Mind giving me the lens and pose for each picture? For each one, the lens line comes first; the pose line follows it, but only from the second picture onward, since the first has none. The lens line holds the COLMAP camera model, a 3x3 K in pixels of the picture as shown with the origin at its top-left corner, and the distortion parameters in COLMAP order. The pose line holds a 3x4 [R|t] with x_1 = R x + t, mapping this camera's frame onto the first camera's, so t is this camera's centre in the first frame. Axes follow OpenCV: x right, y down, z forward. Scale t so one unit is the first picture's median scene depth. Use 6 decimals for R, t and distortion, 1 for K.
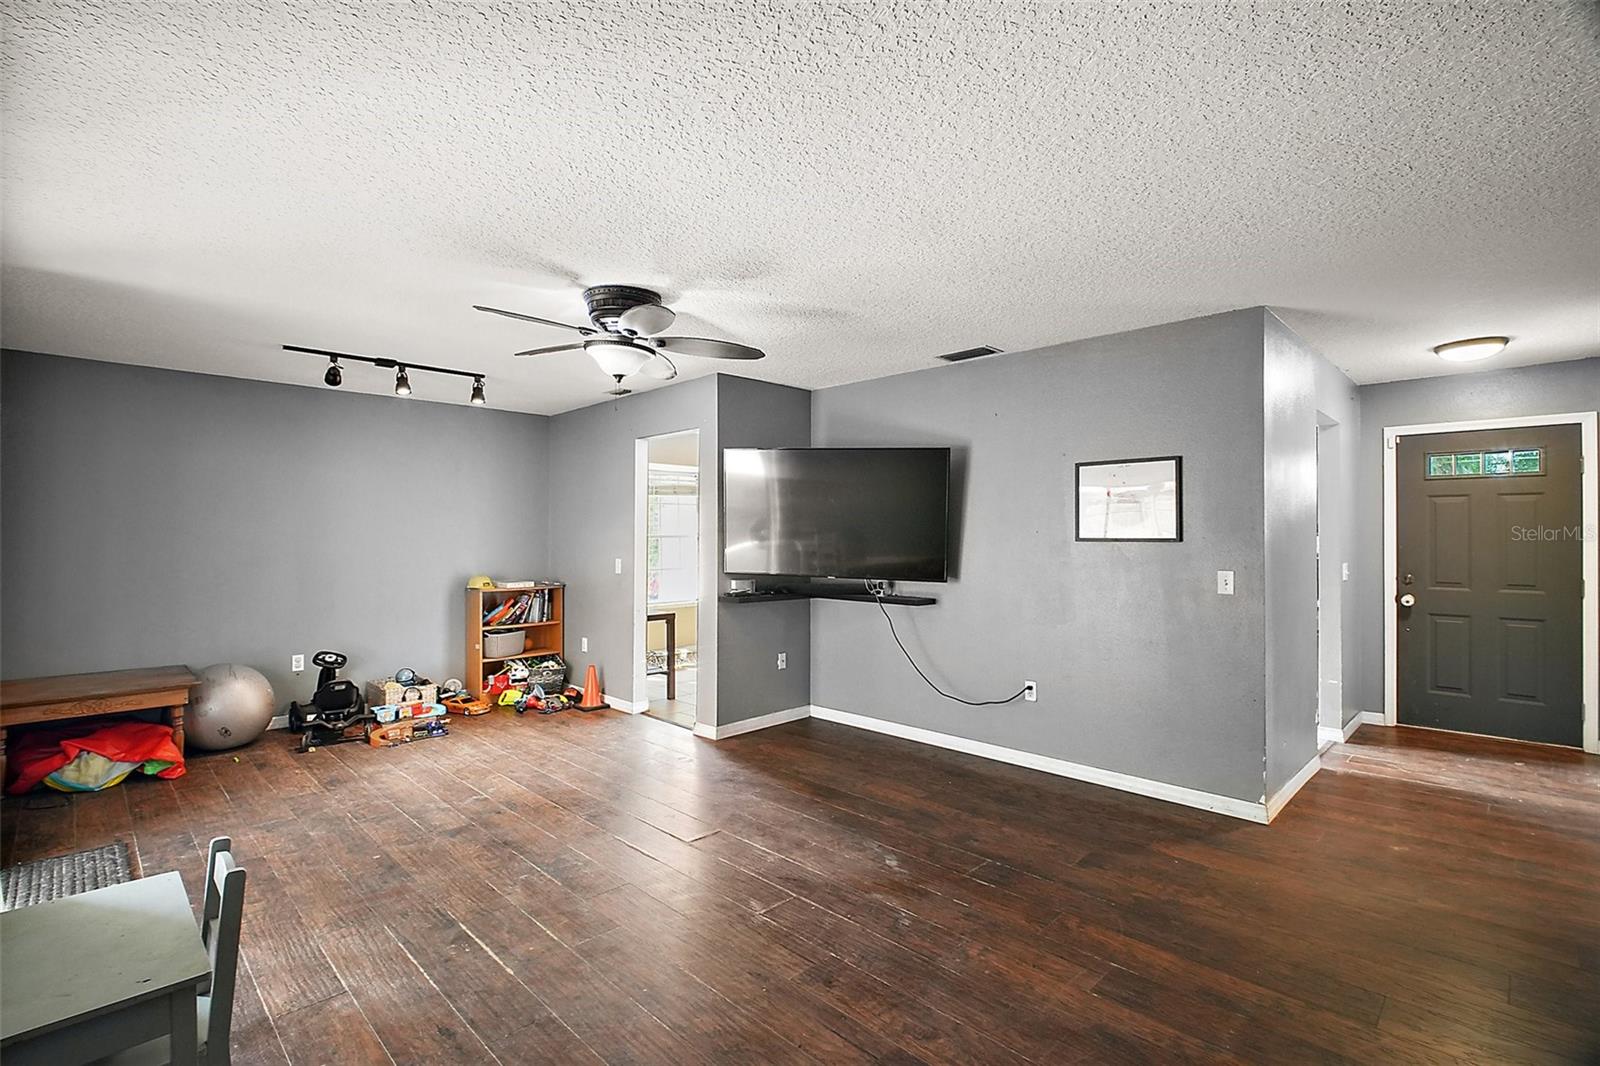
lens RADIAL K [[735.0, 0, 785.4], [0, 735.0, 530.4], [0, 0, 1]] dist [-0.001811, -0.000836]
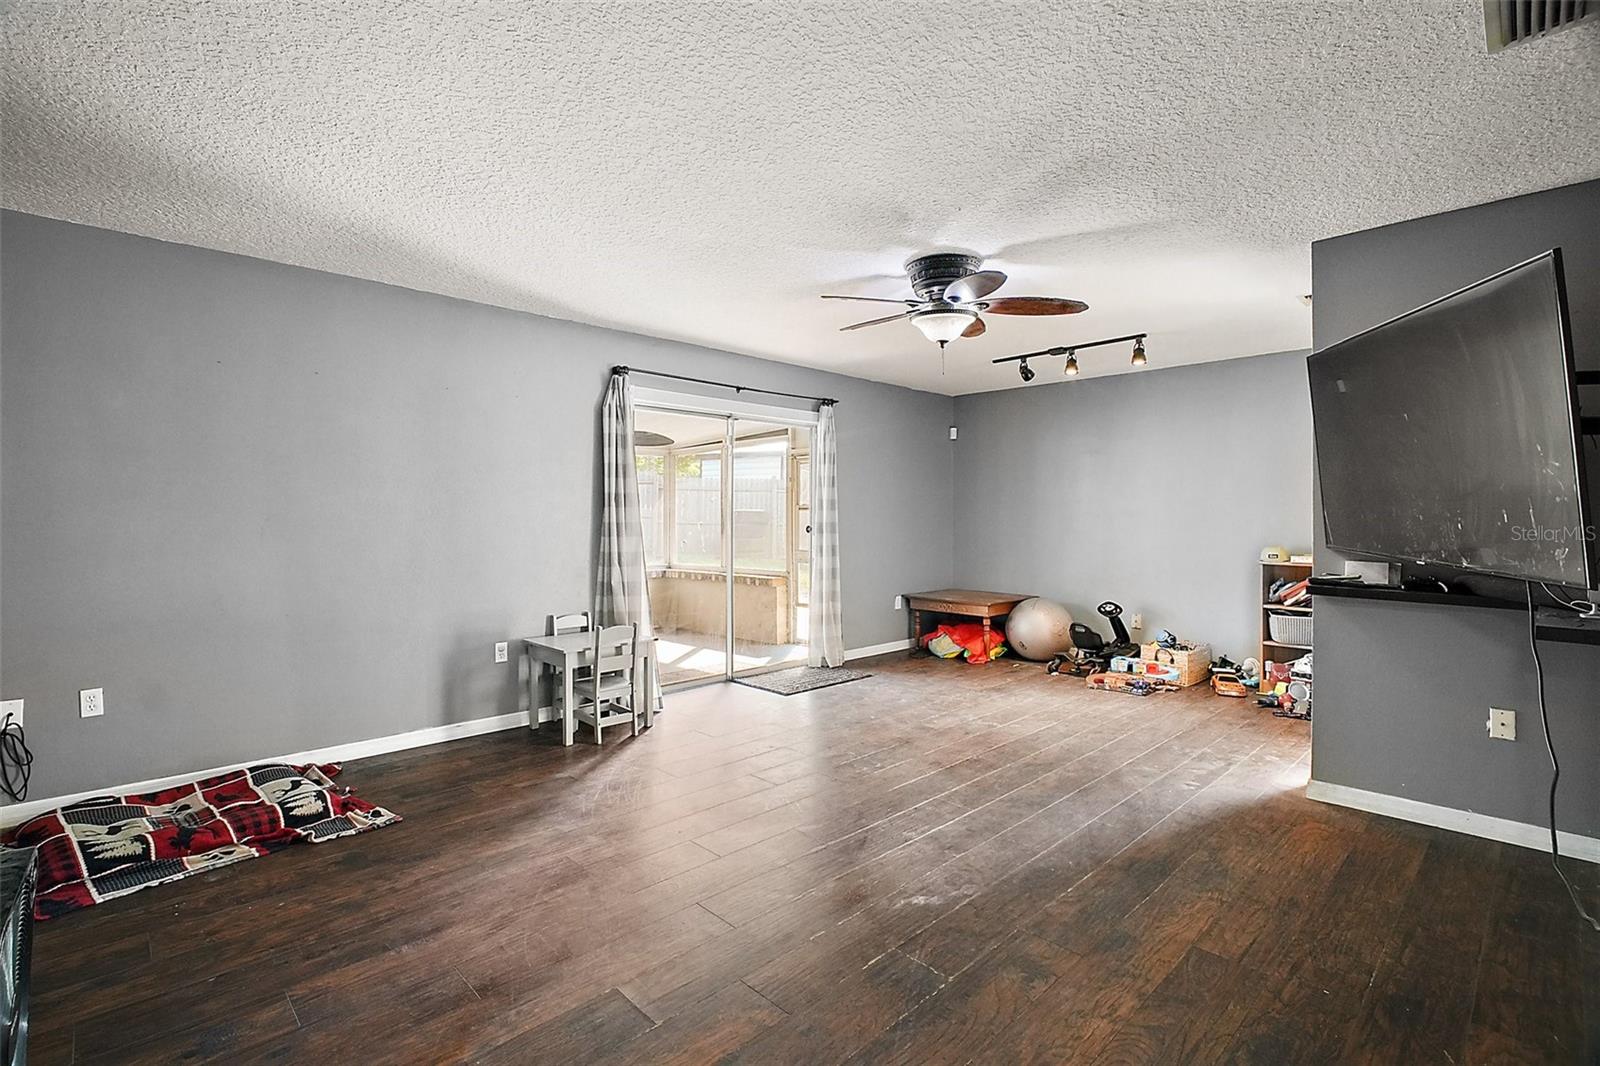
lens RADIAL K [[738.0, 0, 792.6], [0, 738.0, 516.4], [0, 0, 1]] dist [0.000883, -0.006191]
pose [[-0.014403, 0.000020, -0.999896, 0.719847], [0.006547, 0.999979, -0.000075, 0.034766], [0.999875, -0.006548, -0.014403, 0.681694]]
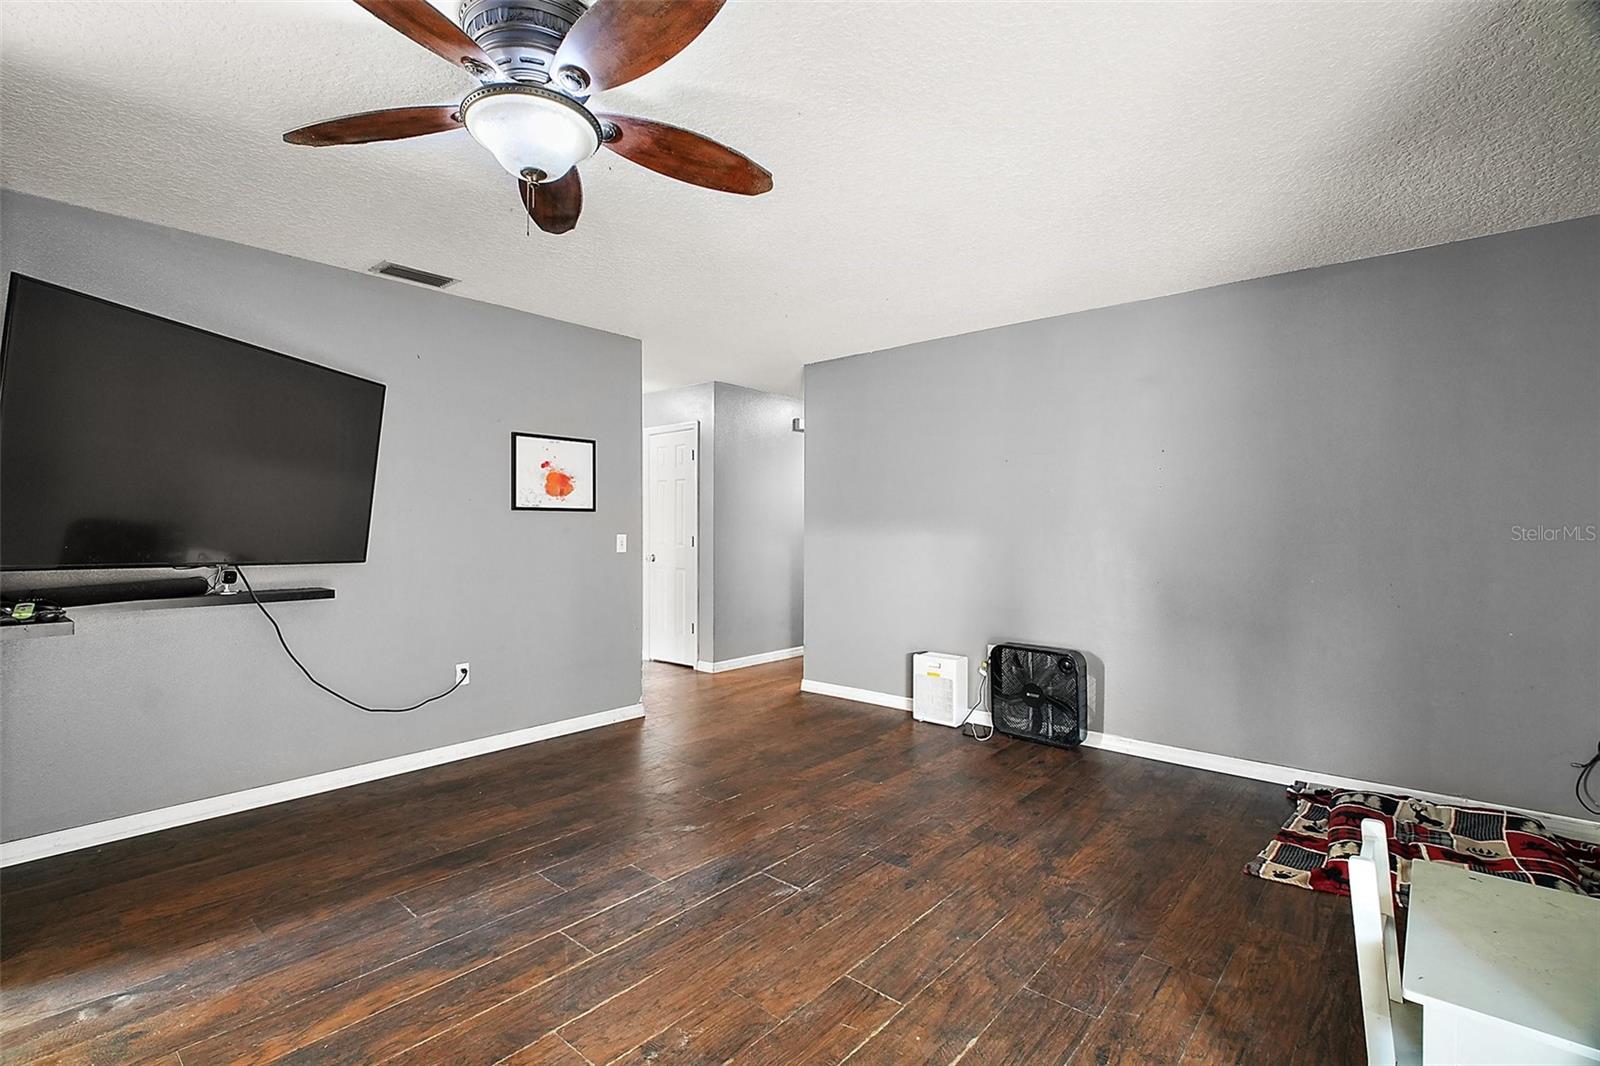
lens RADIAL K [[735.0, 0, 785.4], [0, 735.0, 530.4], [0, 0, 1]] dist [-0.001811, -0.000836]
pose [[-0.063642, -0.004734, 0.997962, -0.654971], [-0.008770, 0.999953, 0.004184, 0.036712], [-0.997934, -0.008486, -0.063681, 0.726172]]
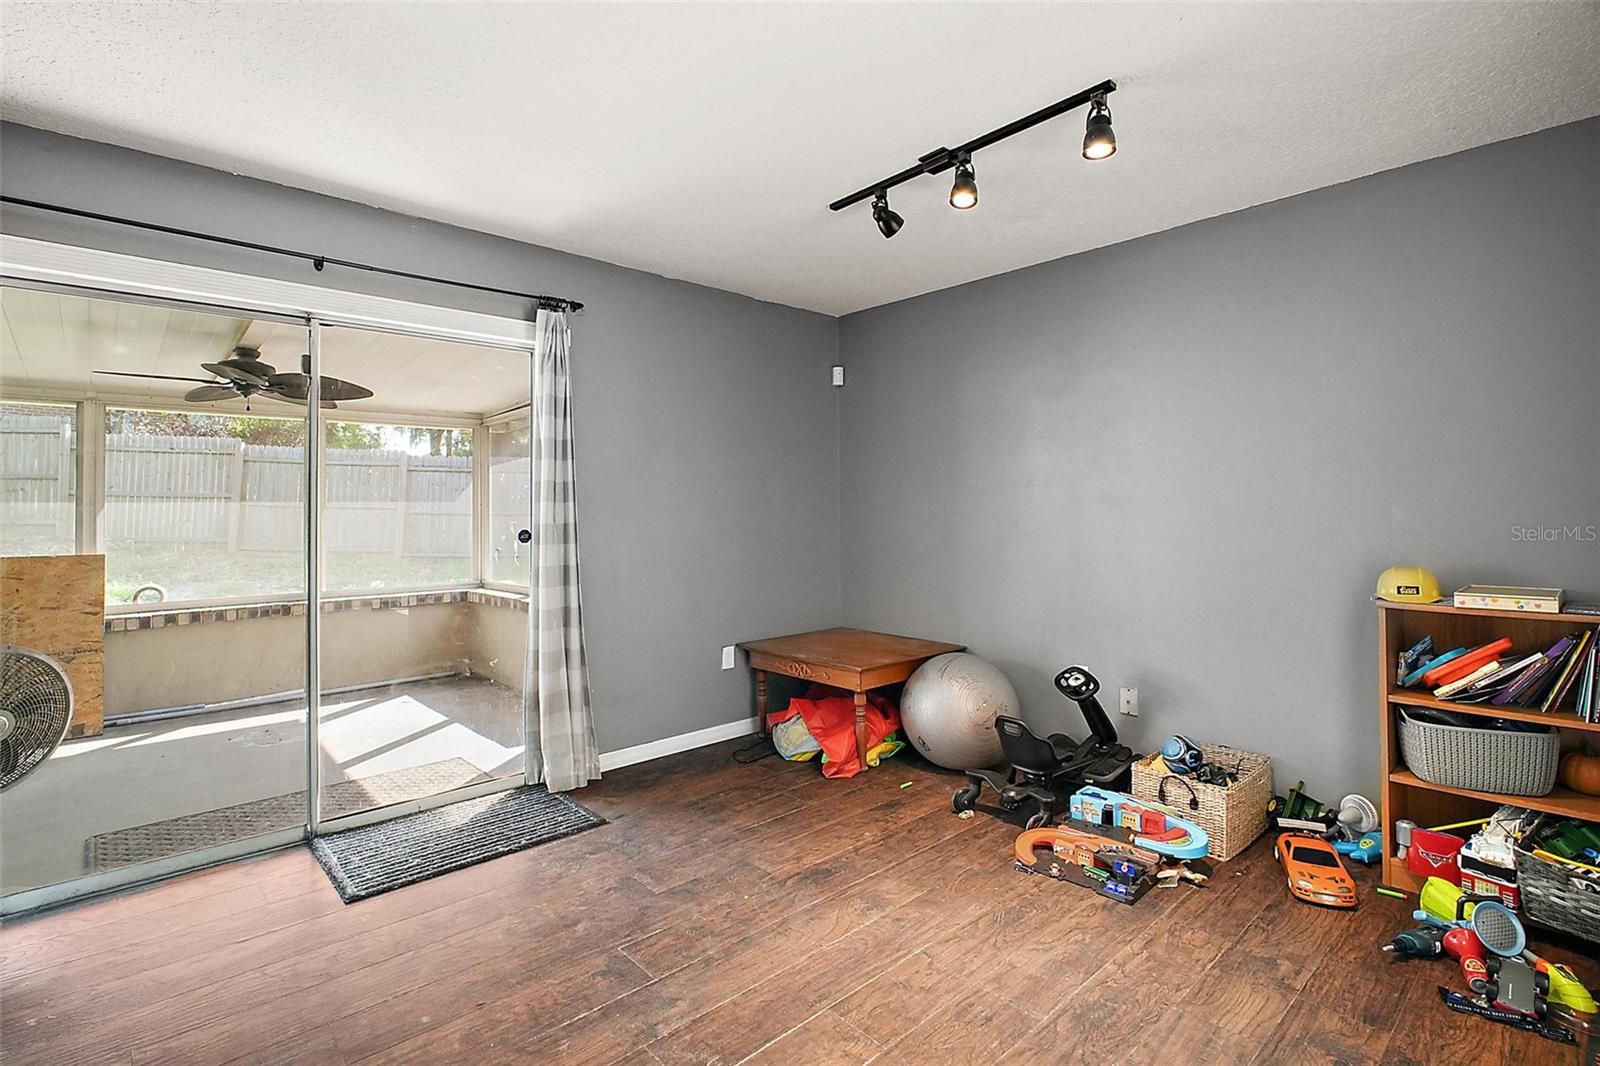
lens RADIAL K [[757.5, 0, 801.0], [0, 757.5, 500.0], [0, 0, 1]] dist [-0.001755, -0.001857]
pose [[-0.033178, -0.013651, -0.999356, 0.027476], [0.015421, 0.999781, -0.014168, 0.037396], [0.999330, -0.015881, -0.032960, 1.042945]]
